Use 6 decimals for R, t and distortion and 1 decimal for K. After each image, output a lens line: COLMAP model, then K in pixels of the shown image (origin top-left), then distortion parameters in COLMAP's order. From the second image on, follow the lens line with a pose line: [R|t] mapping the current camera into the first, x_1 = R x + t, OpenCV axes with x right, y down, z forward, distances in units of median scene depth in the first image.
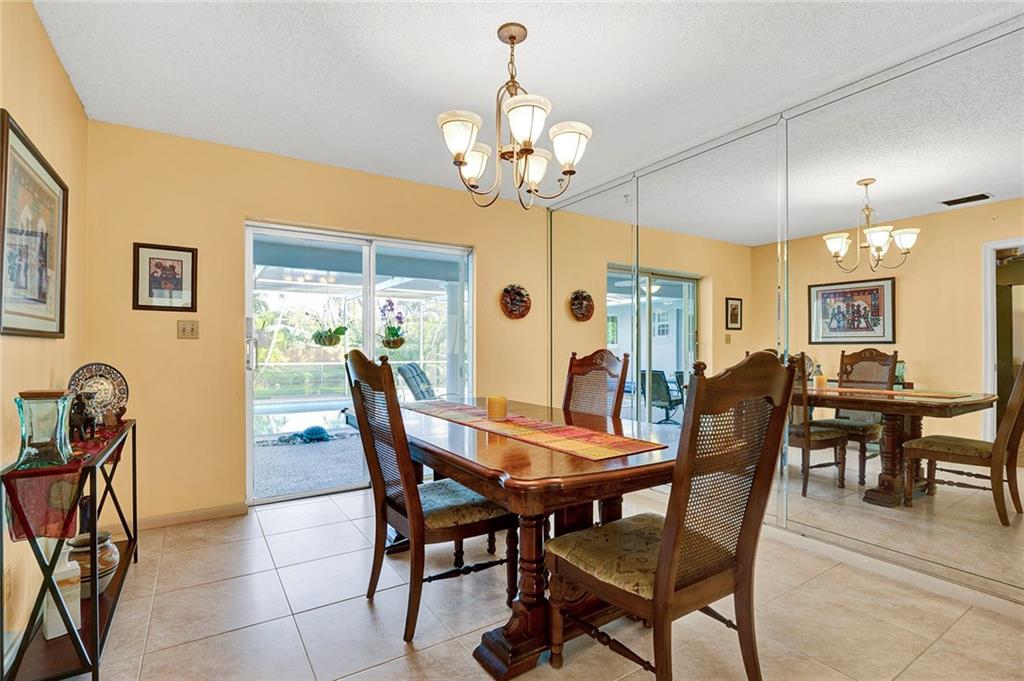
lens RADIAL K [[480.9, 0, 507.5], [0, 480.9, 344.8], [0, 0, 1]] dist [-0.001076, -0.000068]
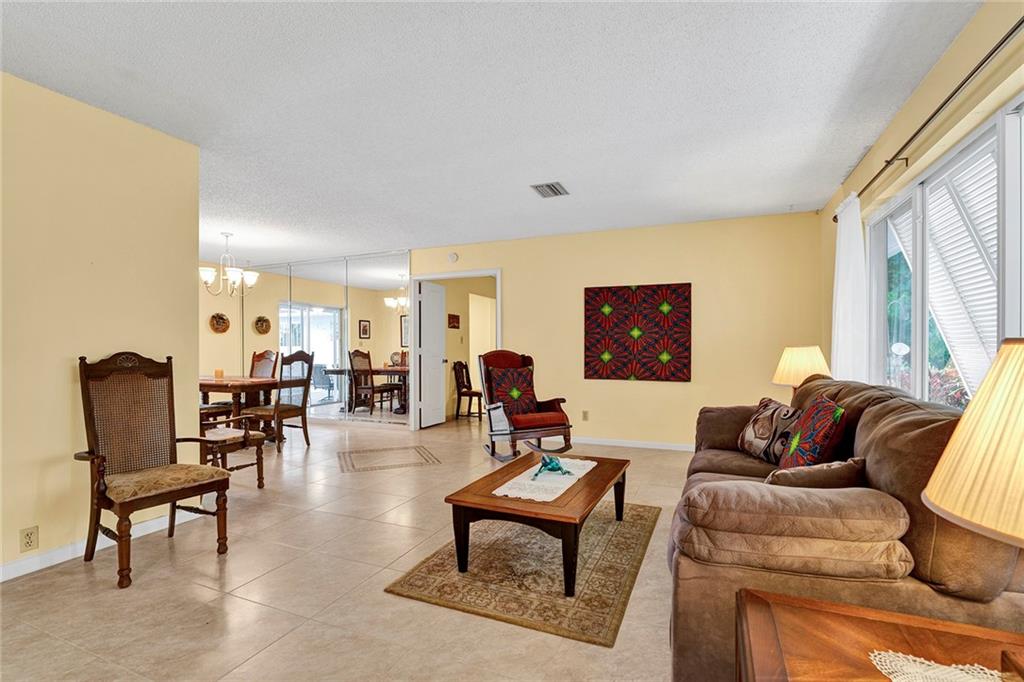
lens RADIAL K [[480.9, 0, 507.5], [0, 480.9, 345.3], [0, 0, 1]] dist [-0.001076, -0.000068]
pose [[0.830262, 0.001497, 0.557372, -0.086626], [-0.000006, 0.999996, -0.002677, -0.004533], [-0.557374, 0.002219, 0.830259, -1.005608]]
